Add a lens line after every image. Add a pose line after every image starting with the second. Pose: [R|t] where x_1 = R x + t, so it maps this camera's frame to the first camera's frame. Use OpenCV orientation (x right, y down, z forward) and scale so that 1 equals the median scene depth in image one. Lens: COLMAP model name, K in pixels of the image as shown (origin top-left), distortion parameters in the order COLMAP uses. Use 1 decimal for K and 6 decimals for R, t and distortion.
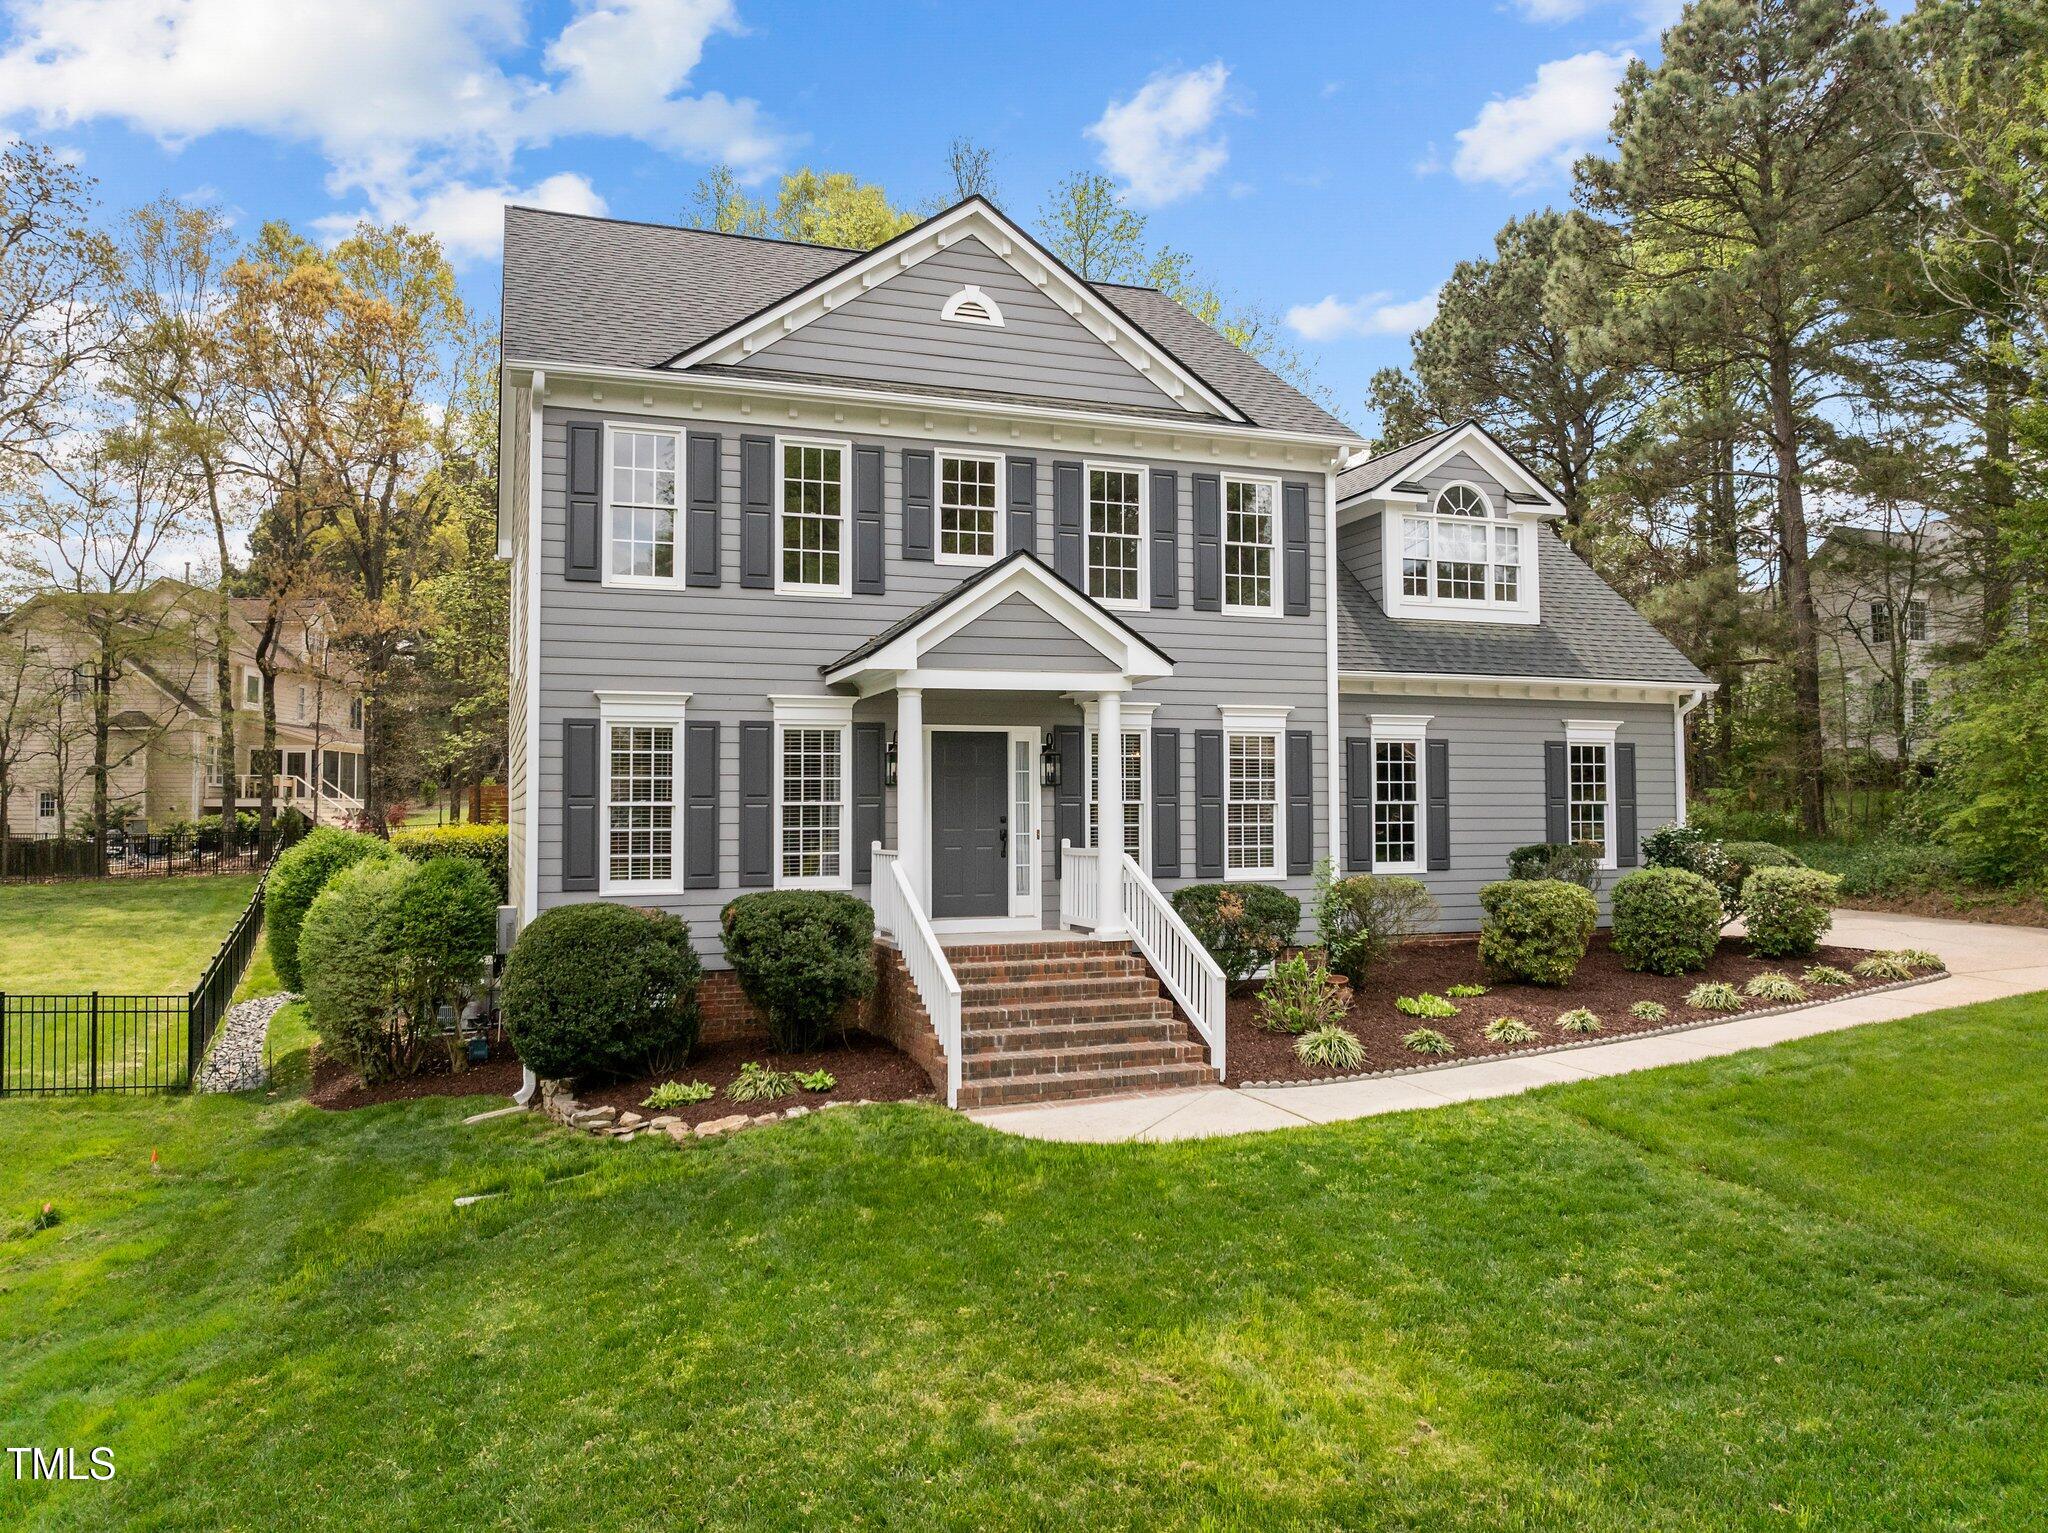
lens RADIAL K [[1444.3, 0, 1063.8], [0, 1444.3, 763.6], [0, 0, 1]] dist [-0.002441, -0.004026]
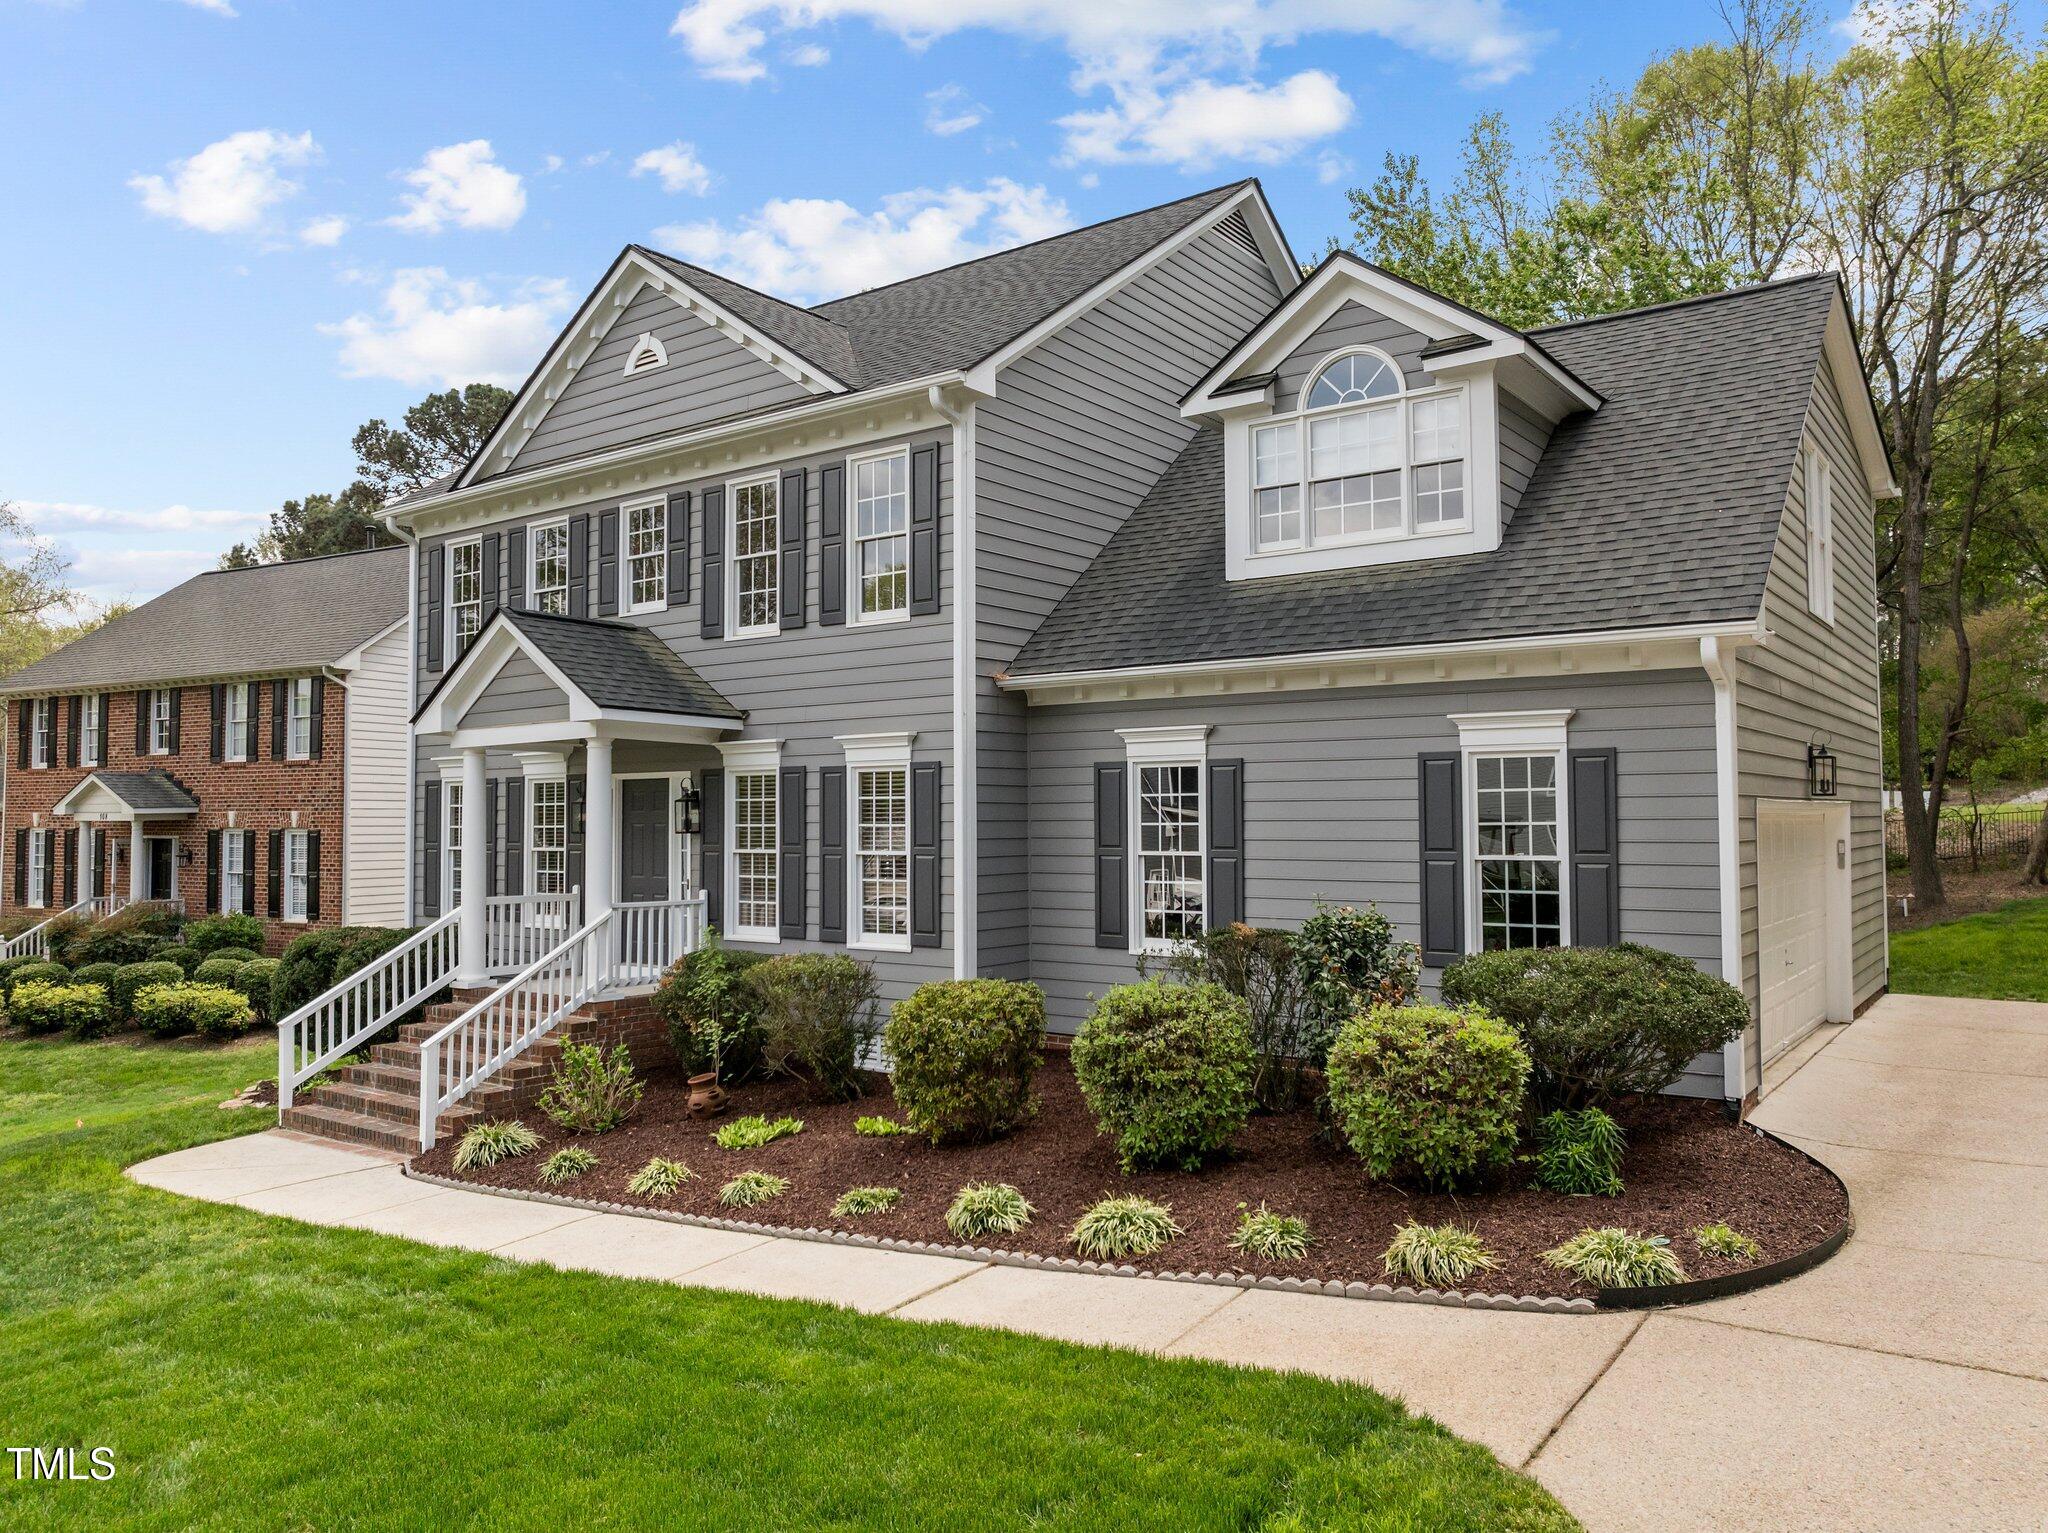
lens RADIAL K [[1566.4, 0, 1024.0], [0, 1566.4, 766.5], [0, 0, 1]] dist [-0.009708, -0.001847]
pose [[0.522786, -0.025691, -0.852077, 0.960579], [0.033191, 0.999401, -0.009769, -0.011109], [0.851817, -0.023174, 0.523326, 0.628588]]
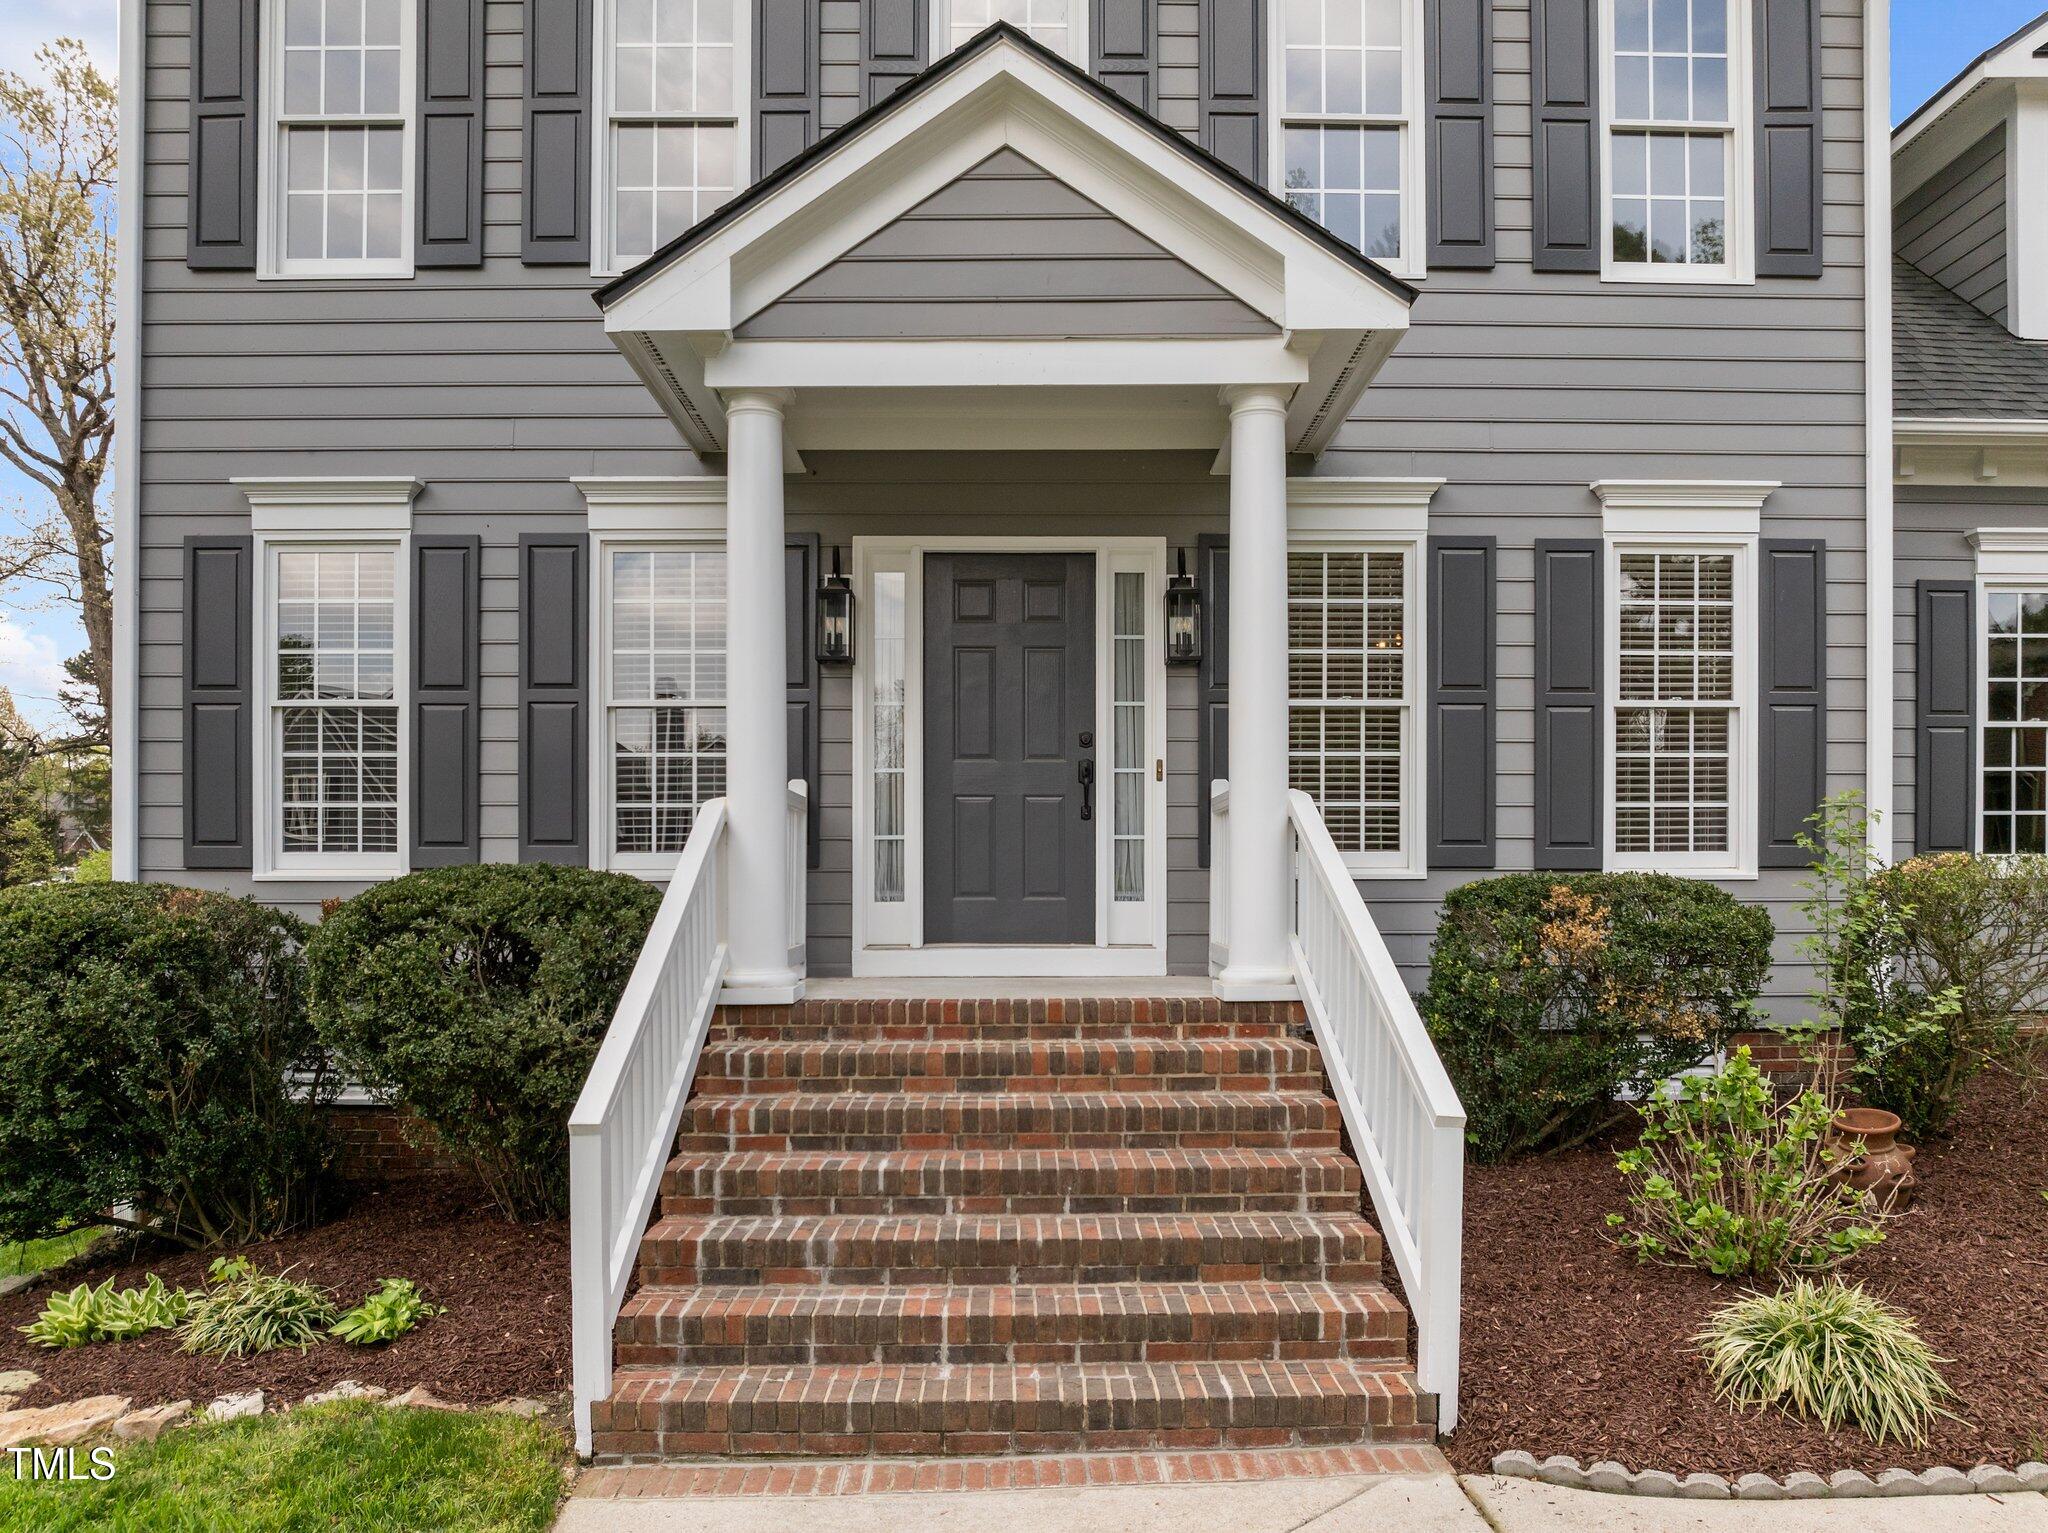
lens RADIAL K [[1532.3, 0, 1033.3], [0, 1532.3, 886.6], [0, 0, 1]] dist [-0.033290, -0.001139]
pose [[0.941356, 0.006135, -0.337360, 0.106557], [0.008010, 0.999147, 0.040520, 0.064298], [0.337321, -0.040846, 0.940503, 0.508143]]
